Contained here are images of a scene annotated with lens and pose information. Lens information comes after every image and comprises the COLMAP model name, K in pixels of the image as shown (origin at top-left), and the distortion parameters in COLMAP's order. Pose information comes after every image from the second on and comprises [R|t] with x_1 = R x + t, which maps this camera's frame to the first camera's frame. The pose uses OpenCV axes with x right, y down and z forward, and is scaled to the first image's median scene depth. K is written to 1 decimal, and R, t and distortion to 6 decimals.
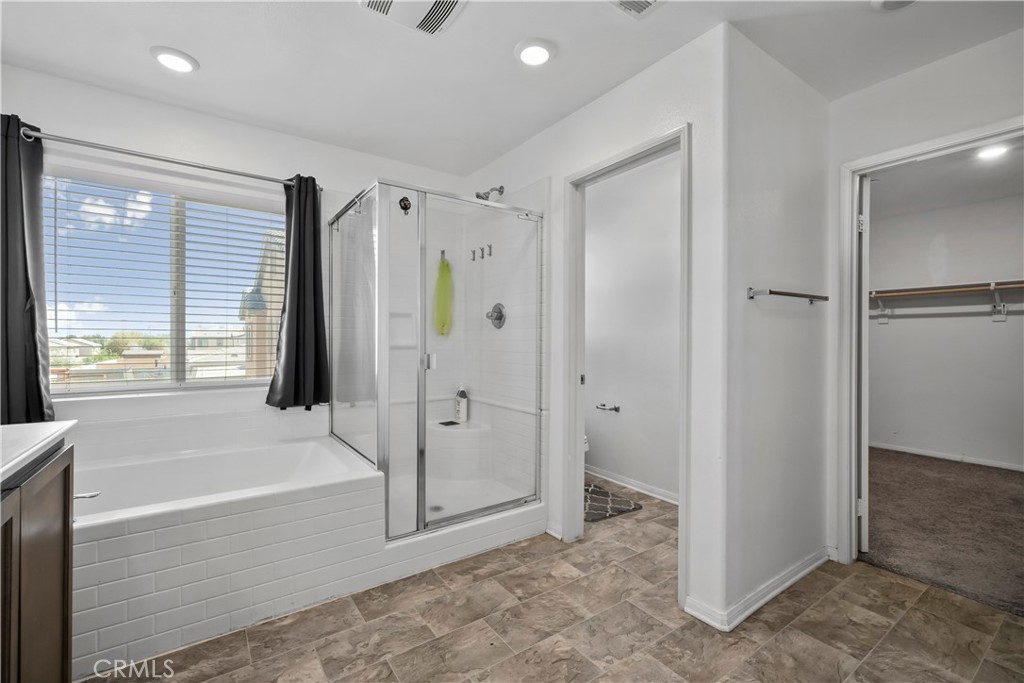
lens RADIAL K [[442.7, 0, 512.0], [0, 442.7, 341.5], [0, 0, 1]] dist [-0.001315, -0.000035]
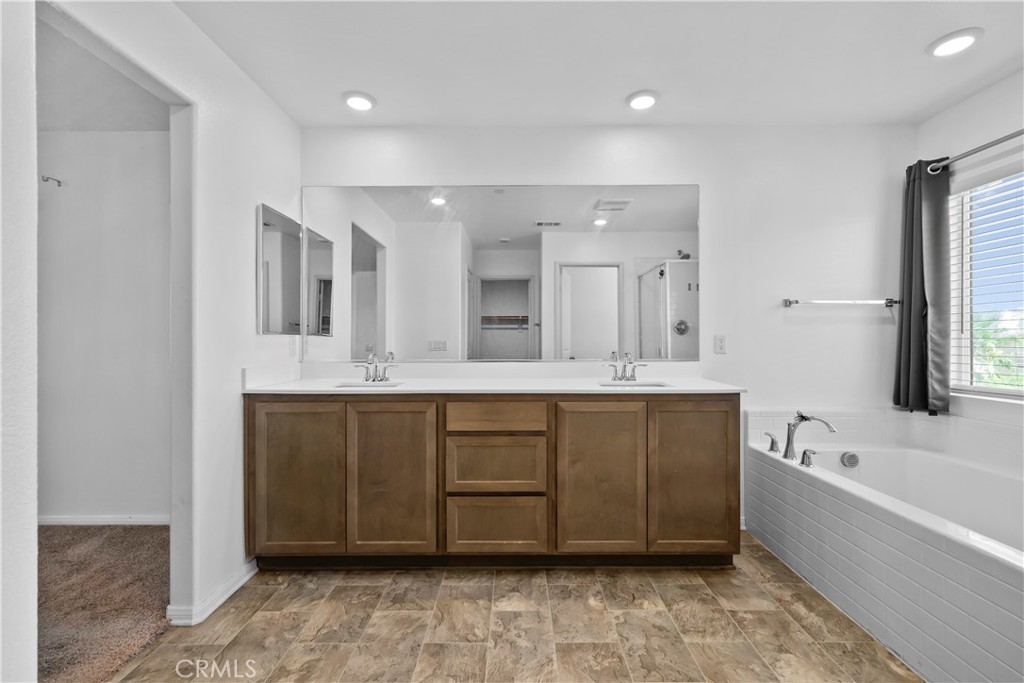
lens RADIAL K [[442.7, 0, 512.0], [0, 442.7, 341.5], [0, 0, 1]] dist [-0.001315, -0.000035]
pose [[-0.582892, -0.001924, -0.812548, 0.953733], [-0.002096, 0.999997, -0.000864, 0.006153], [0.812547, 0.001200, -0.582894, 1.050030]]
